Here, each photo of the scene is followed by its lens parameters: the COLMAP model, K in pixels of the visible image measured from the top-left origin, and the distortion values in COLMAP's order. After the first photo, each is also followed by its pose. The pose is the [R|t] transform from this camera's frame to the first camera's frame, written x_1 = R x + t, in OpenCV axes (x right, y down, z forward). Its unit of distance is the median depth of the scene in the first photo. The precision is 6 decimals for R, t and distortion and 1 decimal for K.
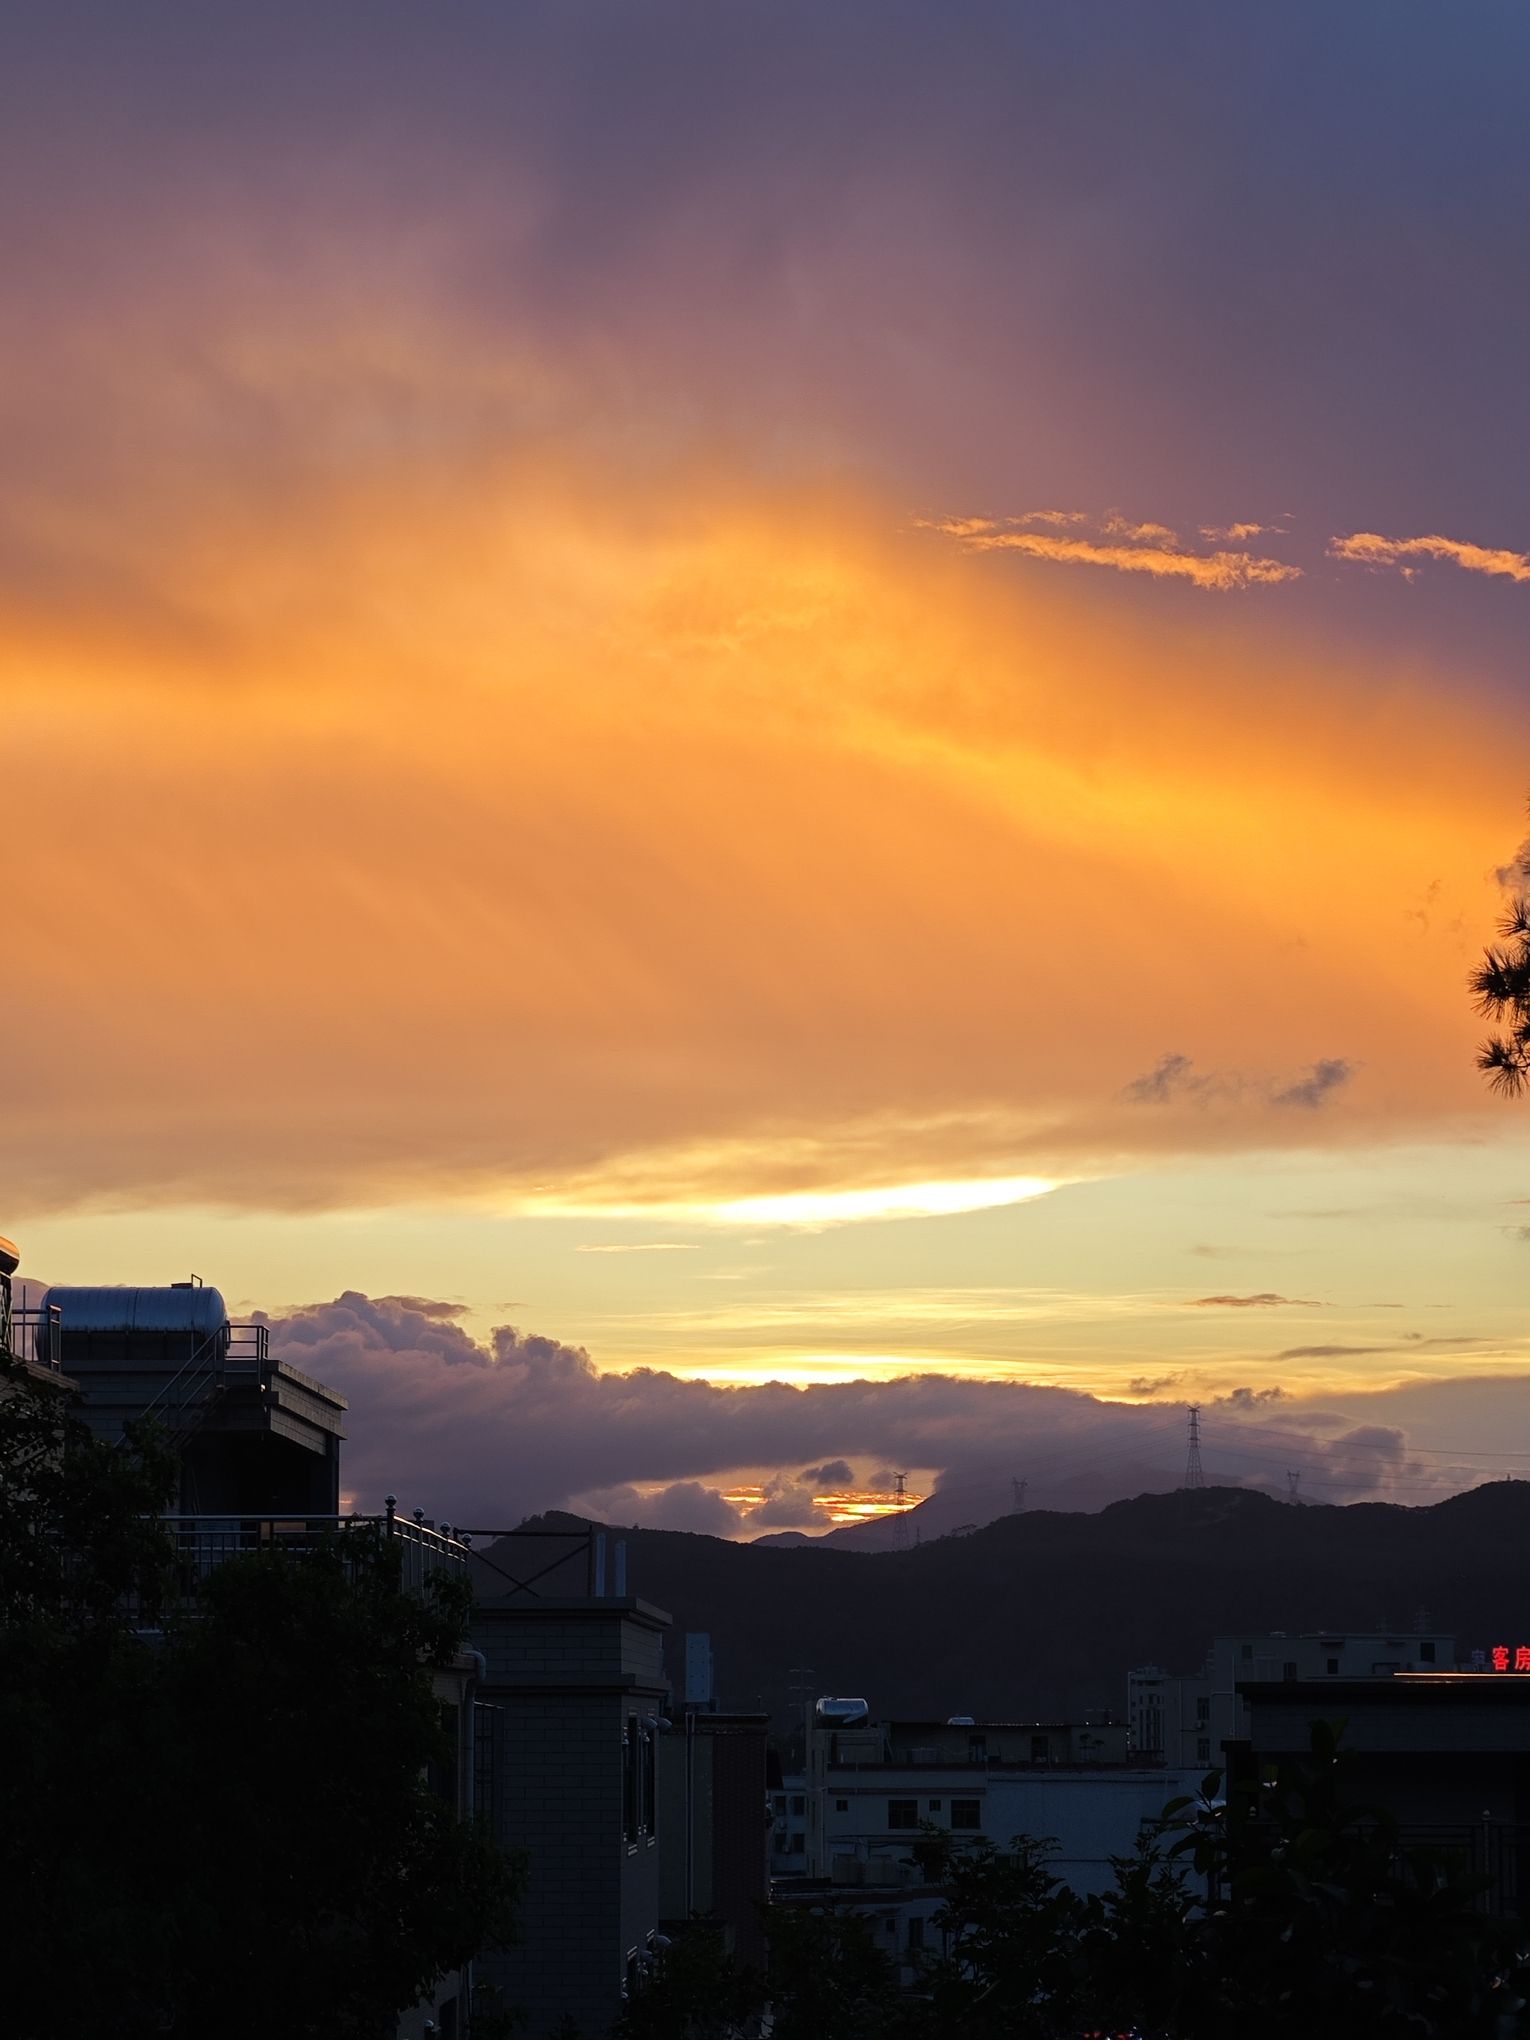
lens RADIAL K [[6301.3, 0, 765.2], [0, 6301.3, 1020.6], [0, 0, 1]] dist [-0.239744, 0.000000]
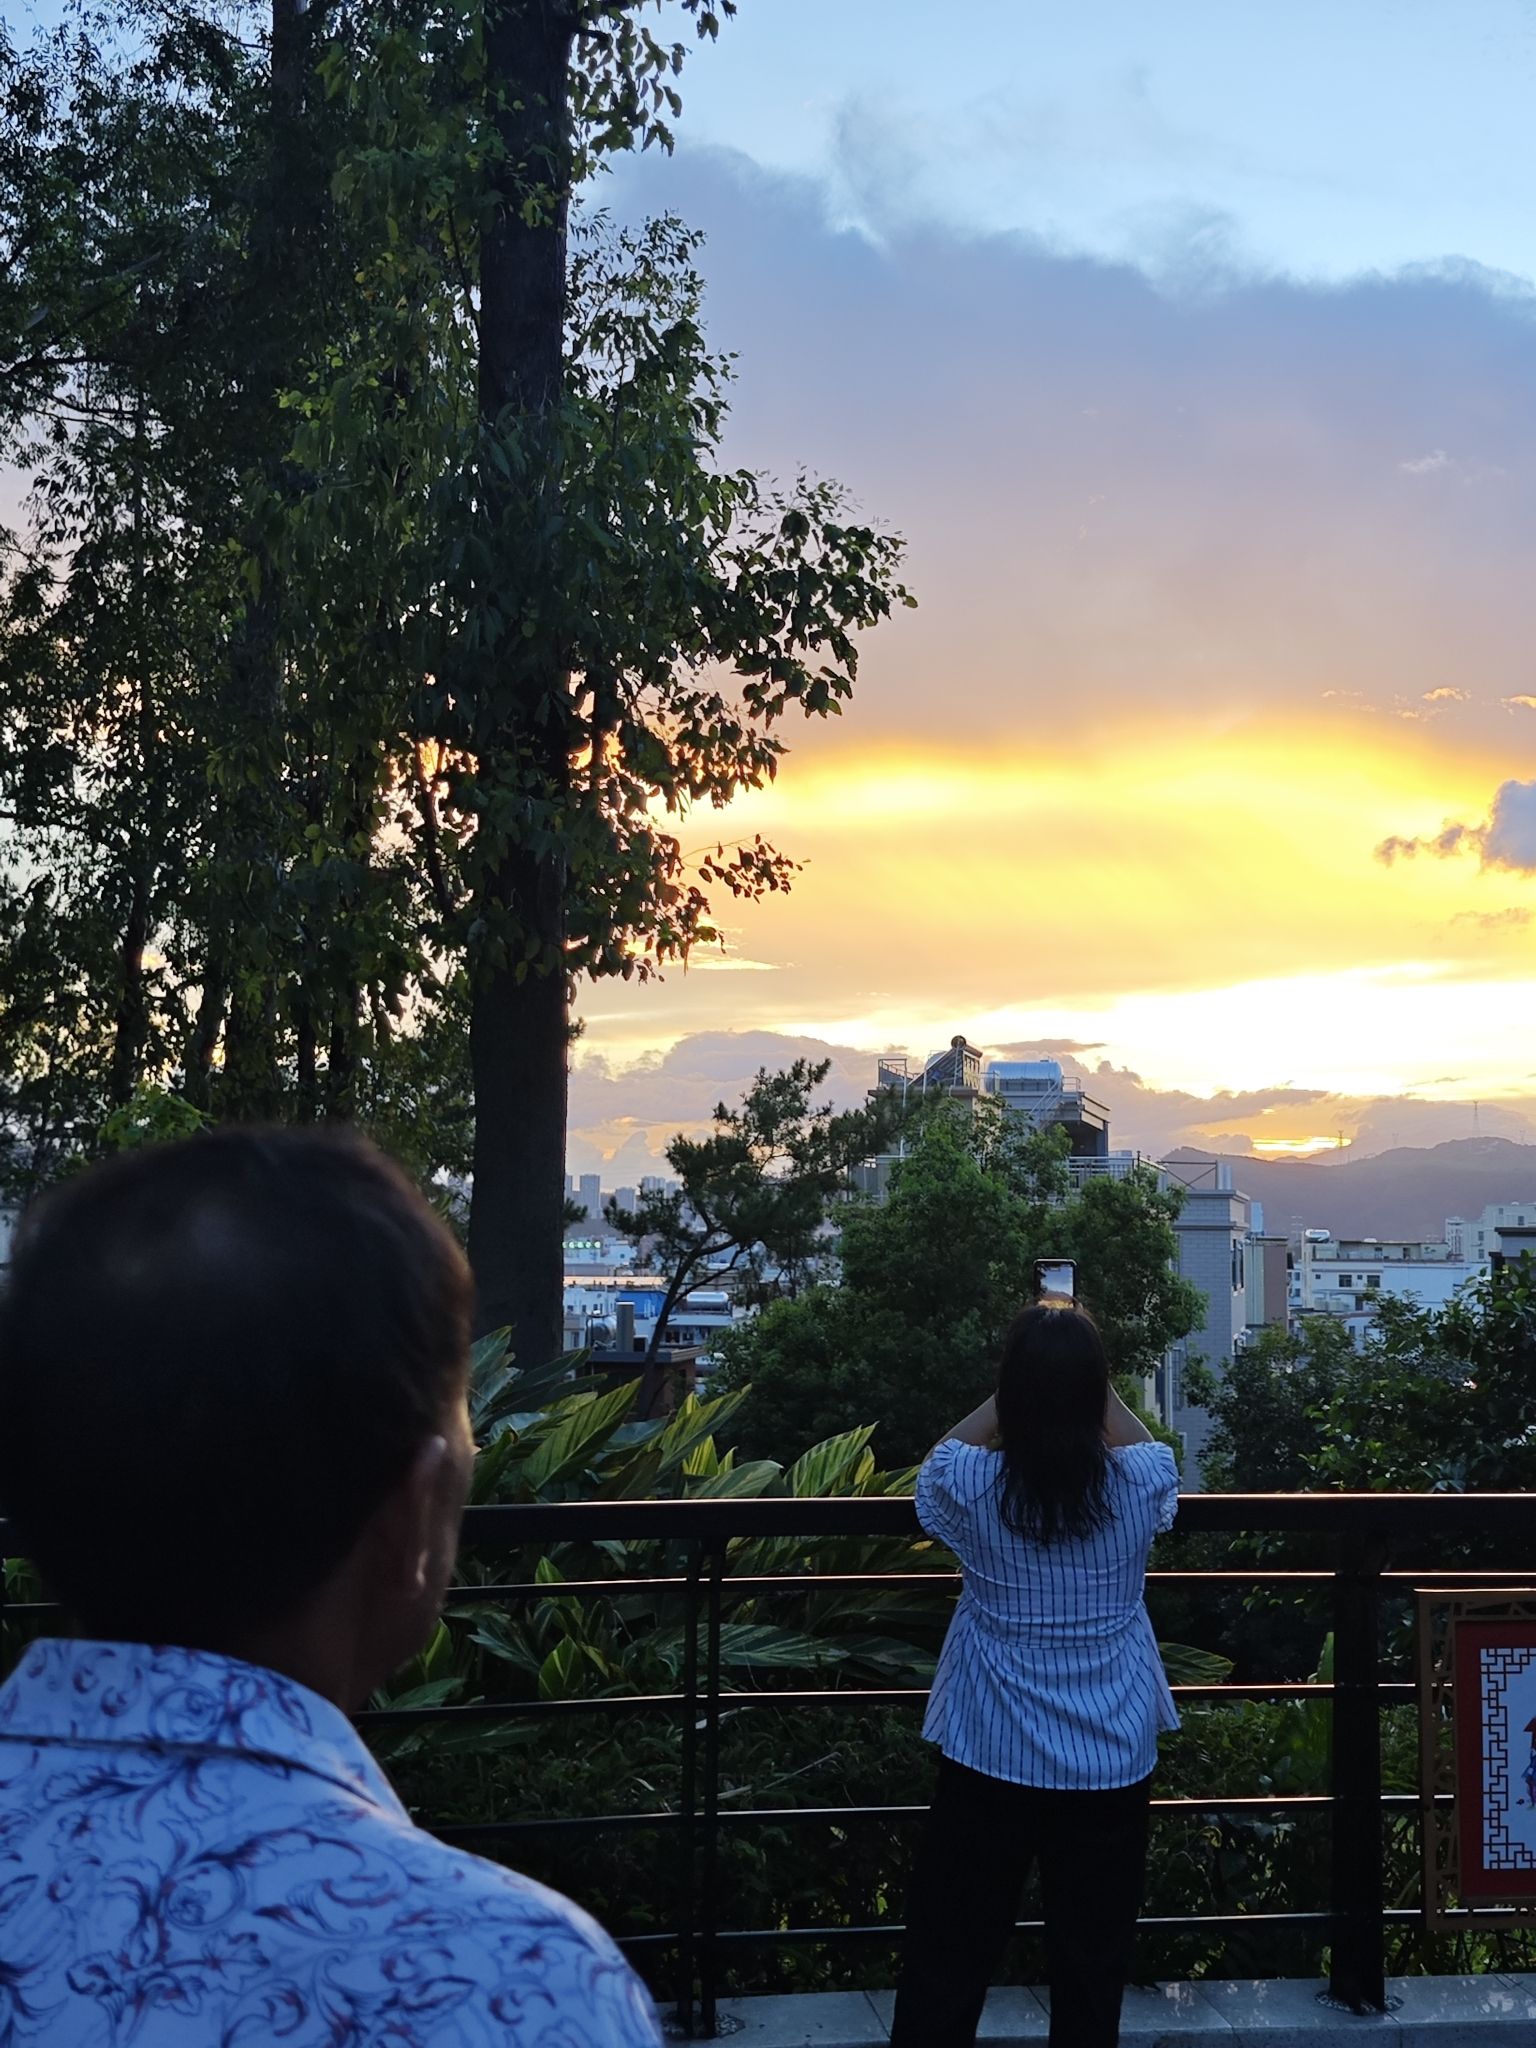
lens RADIAL K [[2232.0, 0, 769.2], [0, 2232.0, 1027.5], [0, 0, 1]] dist [-0.028331, 0.000000]
pose [[0.971598, -0.010482, -0.236405, 0.009133], [0.013996, 0.999815, 0.013194, 0.016893], [0.236223, -0.016128, 0.971565, 0.135378]]
